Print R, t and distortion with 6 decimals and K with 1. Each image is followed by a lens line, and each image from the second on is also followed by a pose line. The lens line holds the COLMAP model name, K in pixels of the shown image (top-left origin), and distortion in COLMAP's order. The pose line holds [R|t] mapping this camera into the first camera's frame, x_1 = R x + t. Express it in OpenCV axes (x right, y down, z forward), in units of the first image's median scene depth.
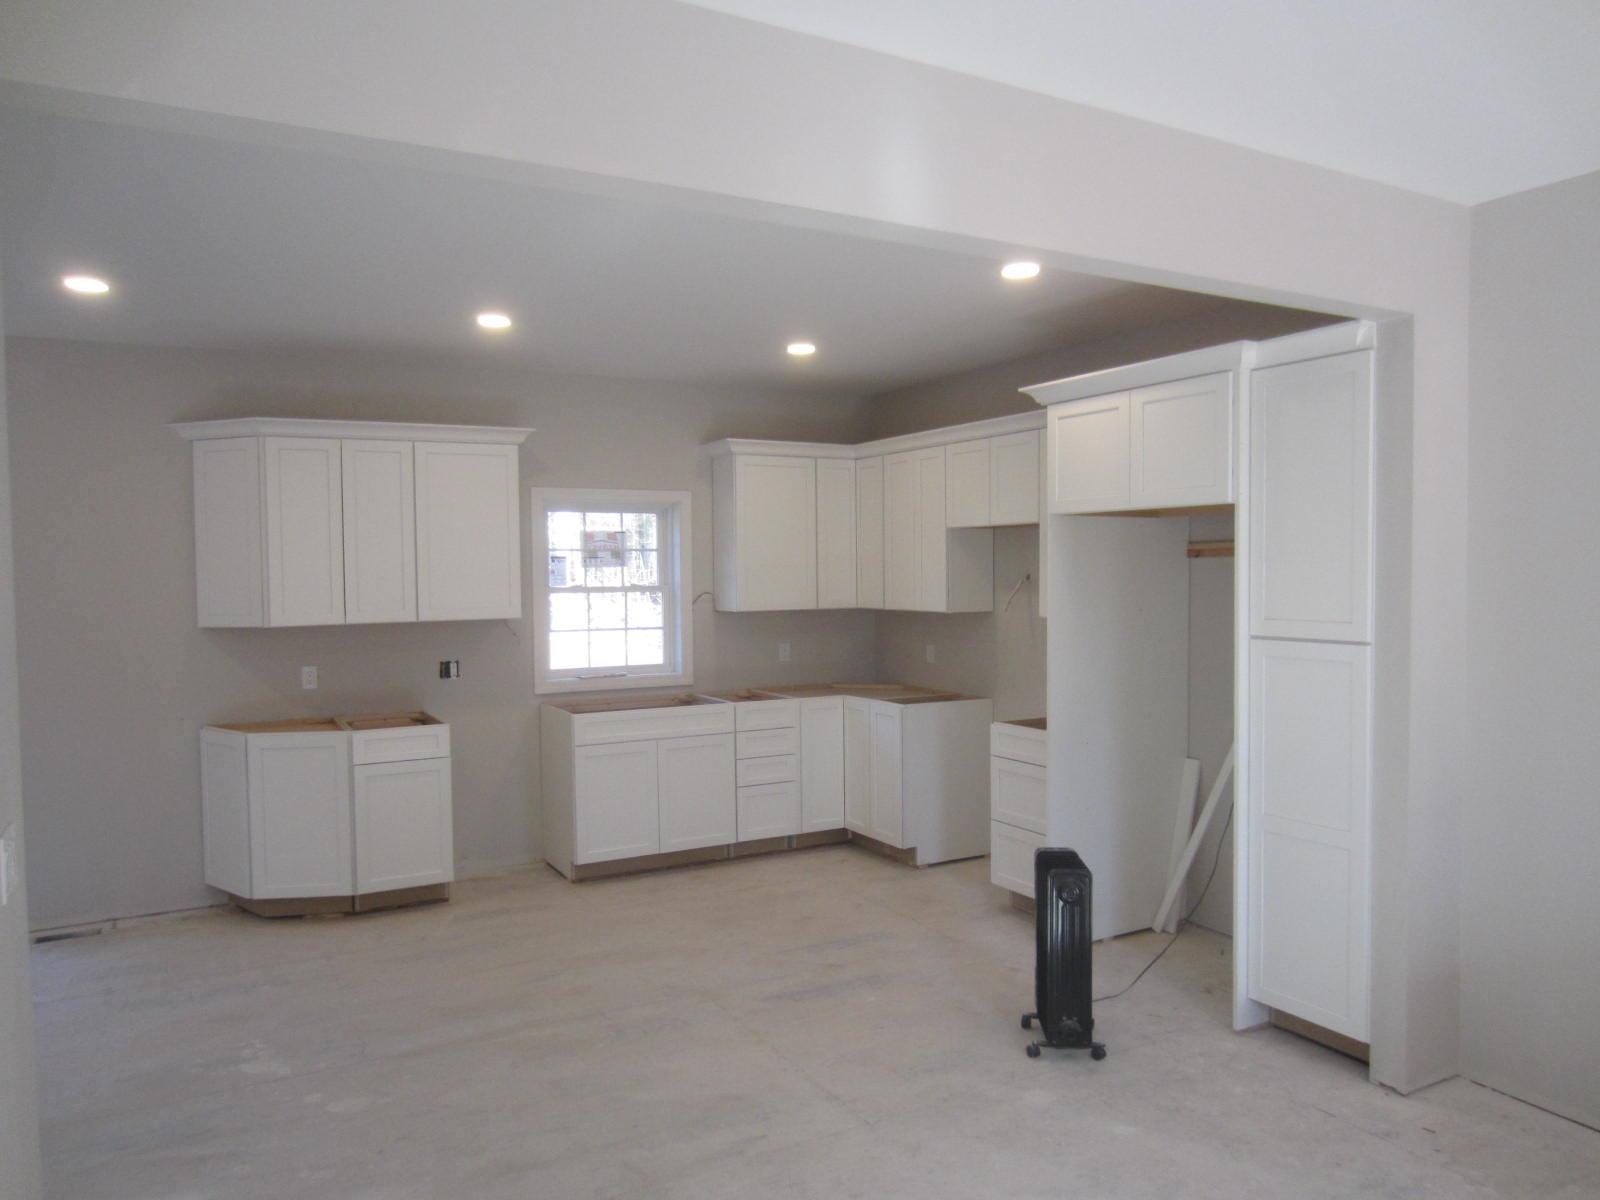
lens RADIAL K [[1134.1, 0, 800.0], [0, 1134.1, 600.0], [0, 0, 1]] dist [-0.008604, -0.001681]
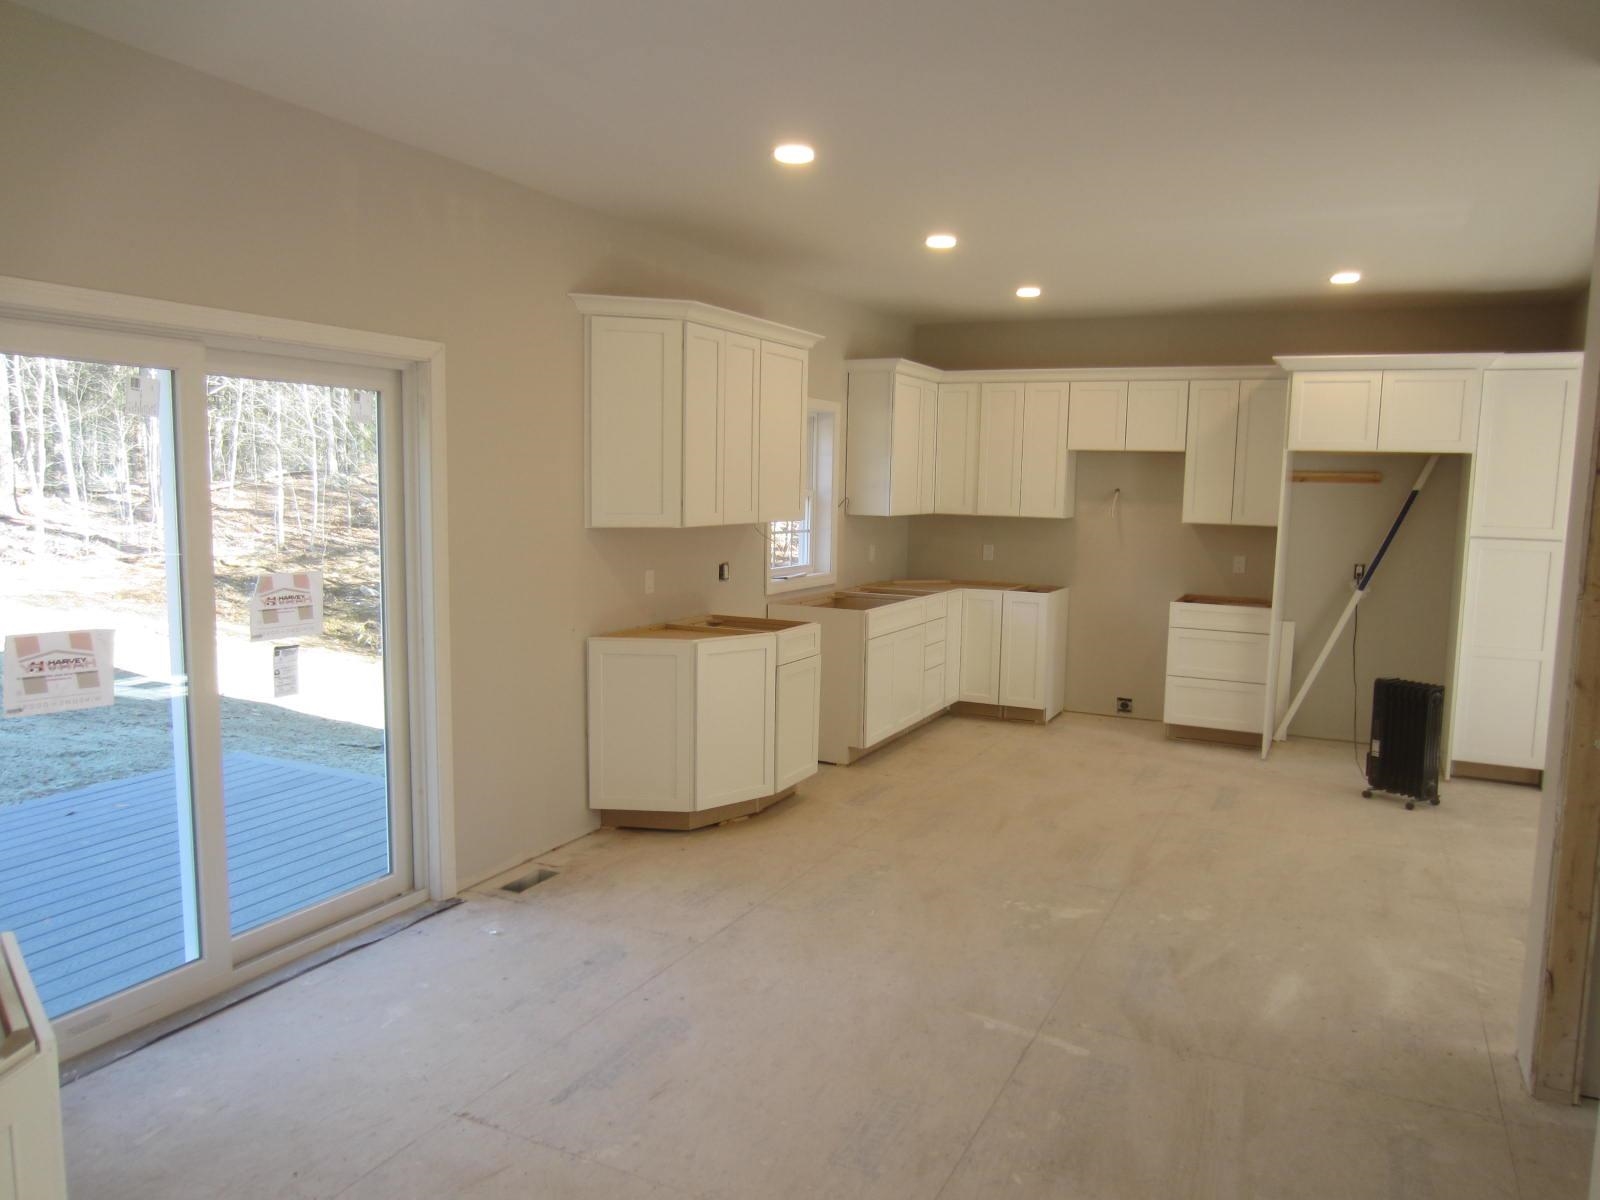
lens RADIAL K [[1134.1, 0, 800.0], [0, 1134.1, 600.0], [0, 0, 1]] dist [-0.008604, -0.001681]
pose [[0.813675, -0.030681, 0.580510, -0.922227], [-0.015935, 0.997054, 0.075032, 0.011739], [-0.581102, -0.070302, 0.810789, 0.173105]]
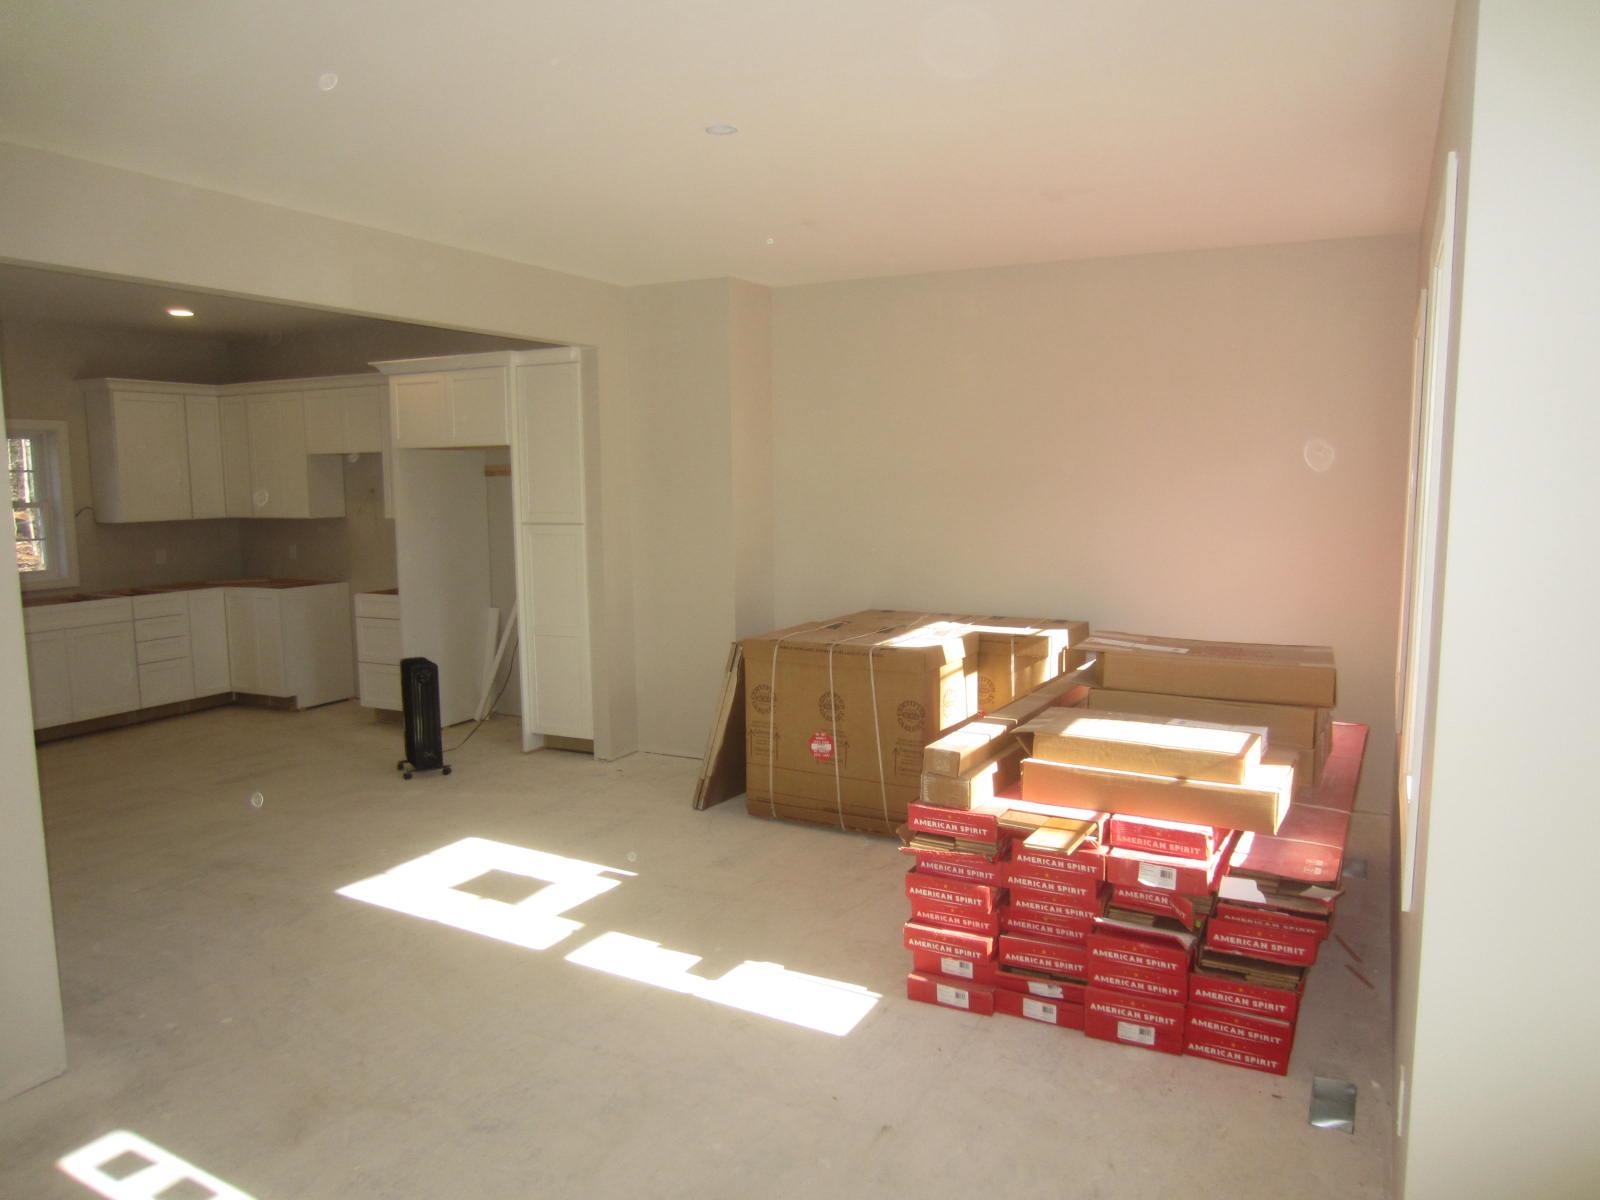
lens RADIAL K [[1127.9, 0, 800.0], [0, 1127.9, 600.0], [0, 0, 1]] dist [-0.024955, -0.000052]
pose [[0.826579, -0.064909, 0.559066, -0.152439], [0.022224, 0.996317, 0.082815, 0.011567], [-0.562382, -0.056029, 0.824977, -0.458275]]
